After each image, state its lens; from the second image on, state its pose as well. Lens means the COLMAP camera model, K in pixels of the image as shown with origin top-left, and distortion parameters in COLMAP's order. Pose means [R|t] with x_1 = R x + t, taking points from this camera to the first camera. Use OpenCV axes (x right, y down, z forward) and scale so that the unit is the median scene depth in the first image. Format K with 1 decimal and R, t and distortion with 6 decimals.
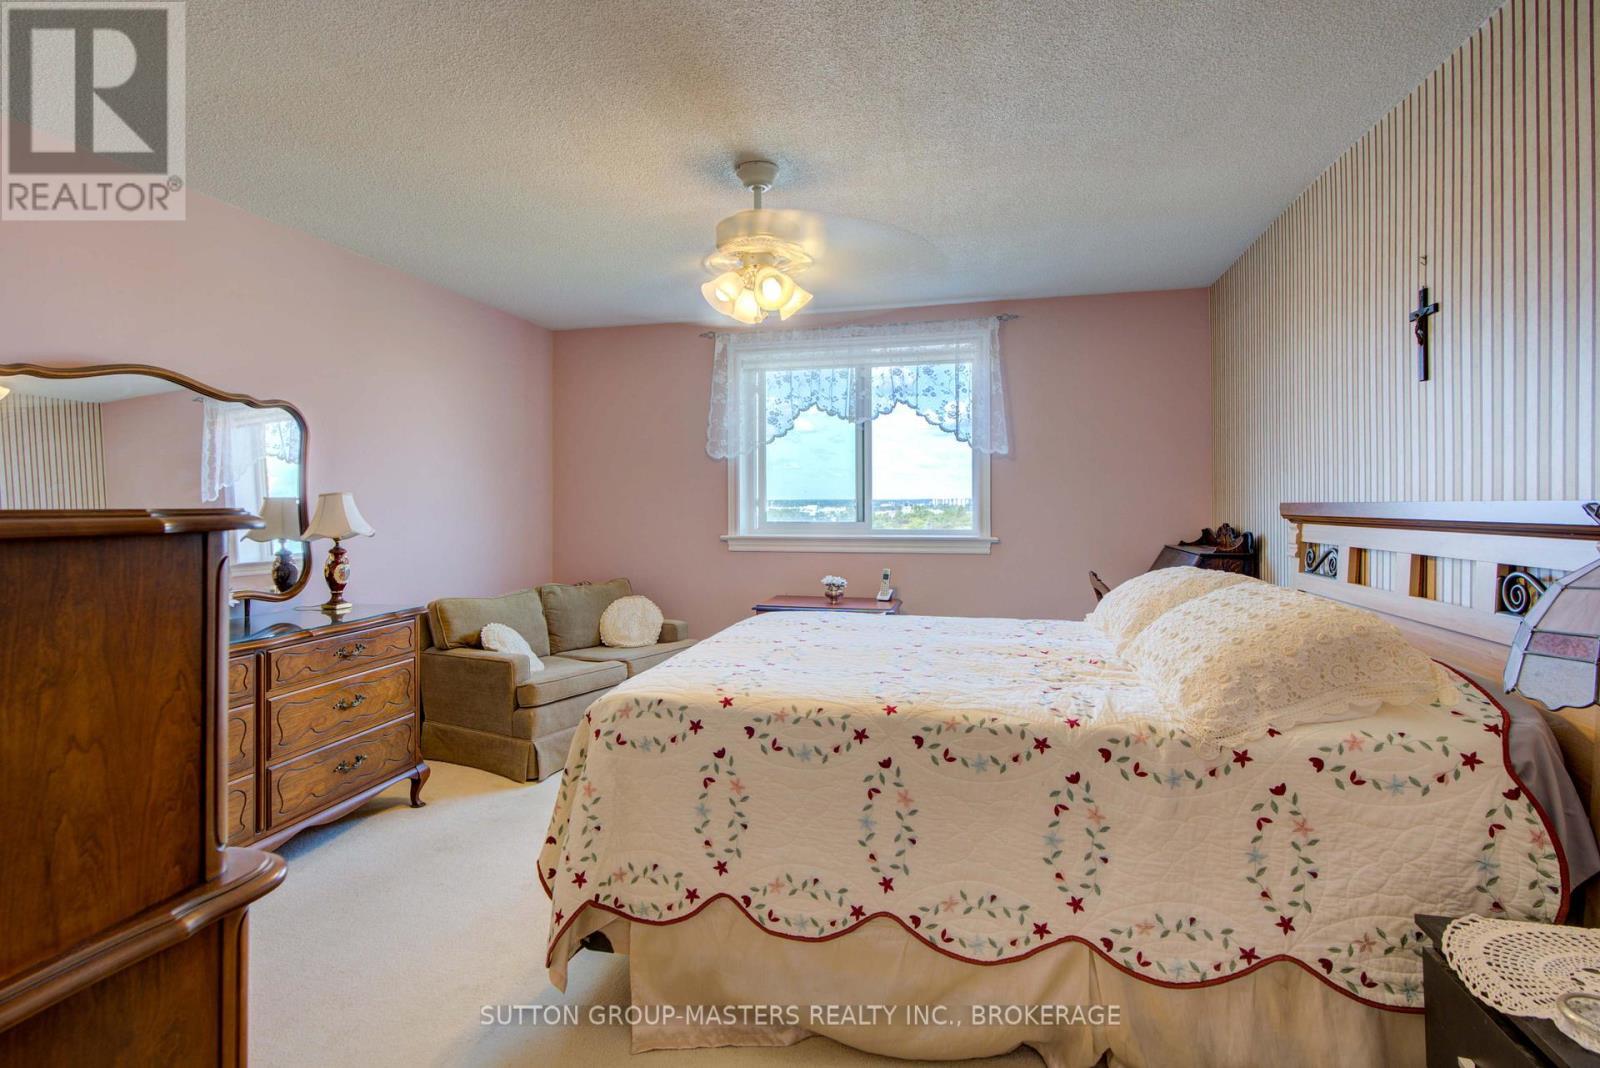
lens RADIAL K [[777.0, 0, 780.5], [0, 777.0, 496.8], [0, 0, 1]] dist [0.008907, -0.000048]
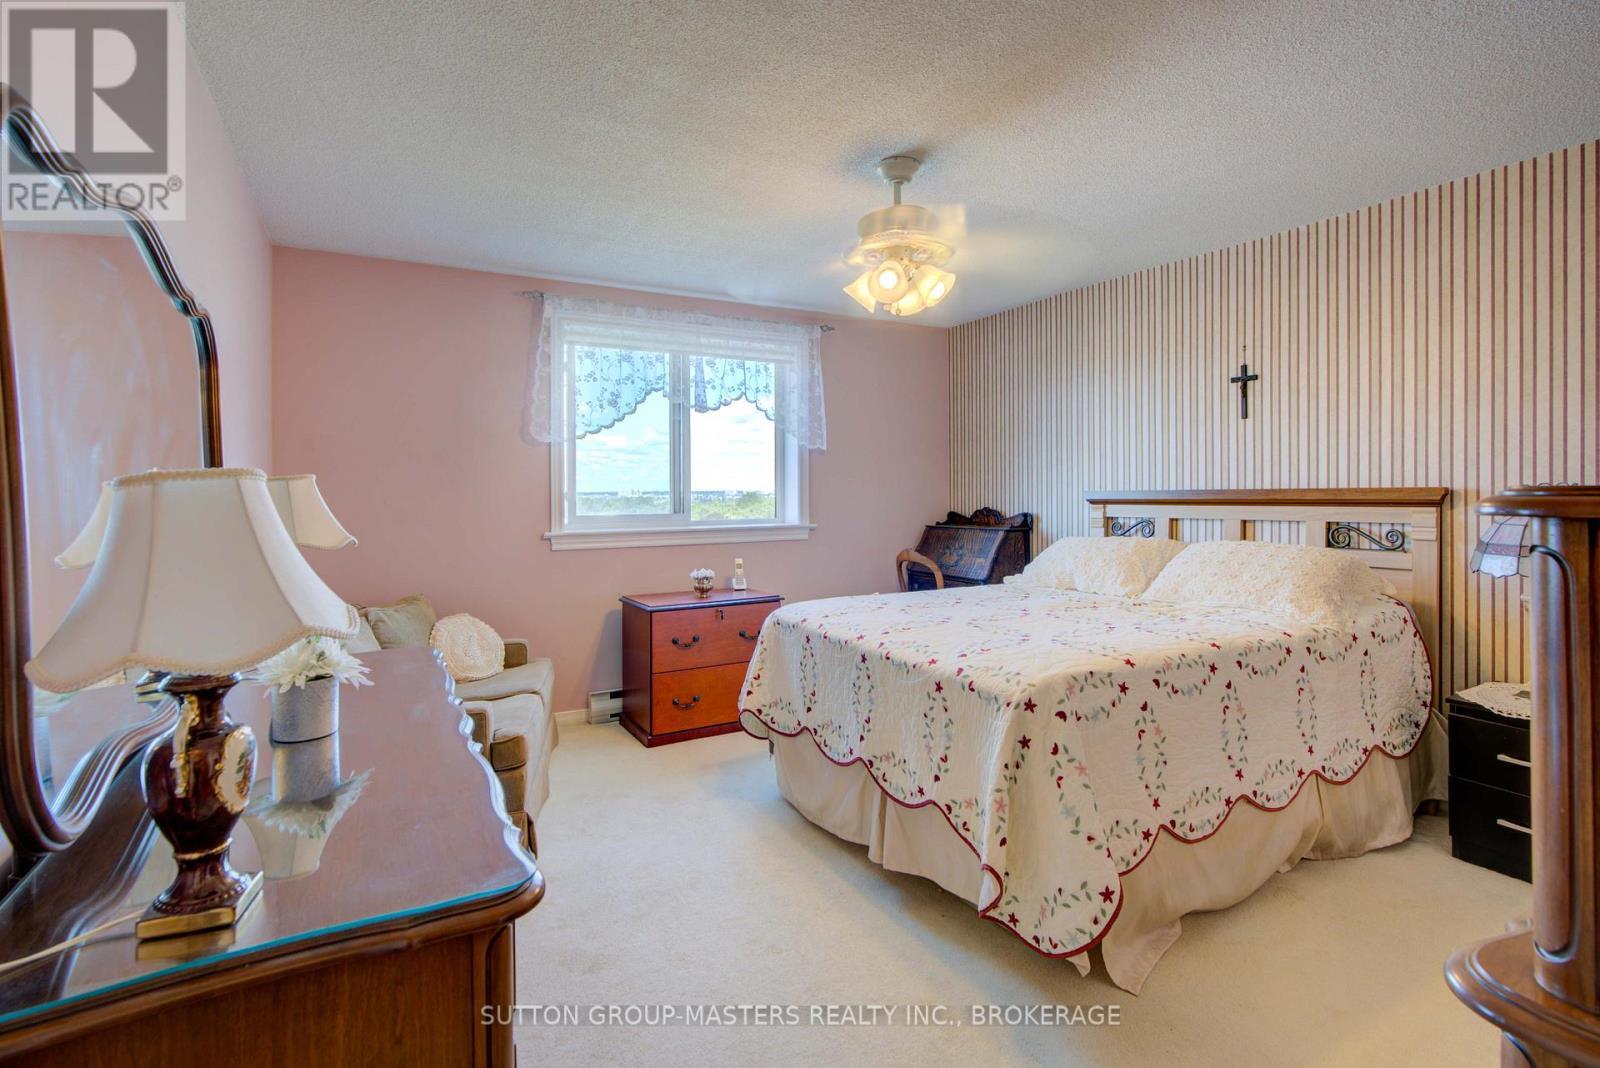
lens RADIAL K [[777.0, 0, 780.5], [0, 777.0, 496.8], [0, 0, 1]] dist [0.008907, -0.000048]
pose [[0.717427, -0.005105, 0.696615, -0.854808], [0.000724, 0.999978, 0.006582, 0.008698], [-0.696634, -0.004218, 0.717415, 0.374145]]
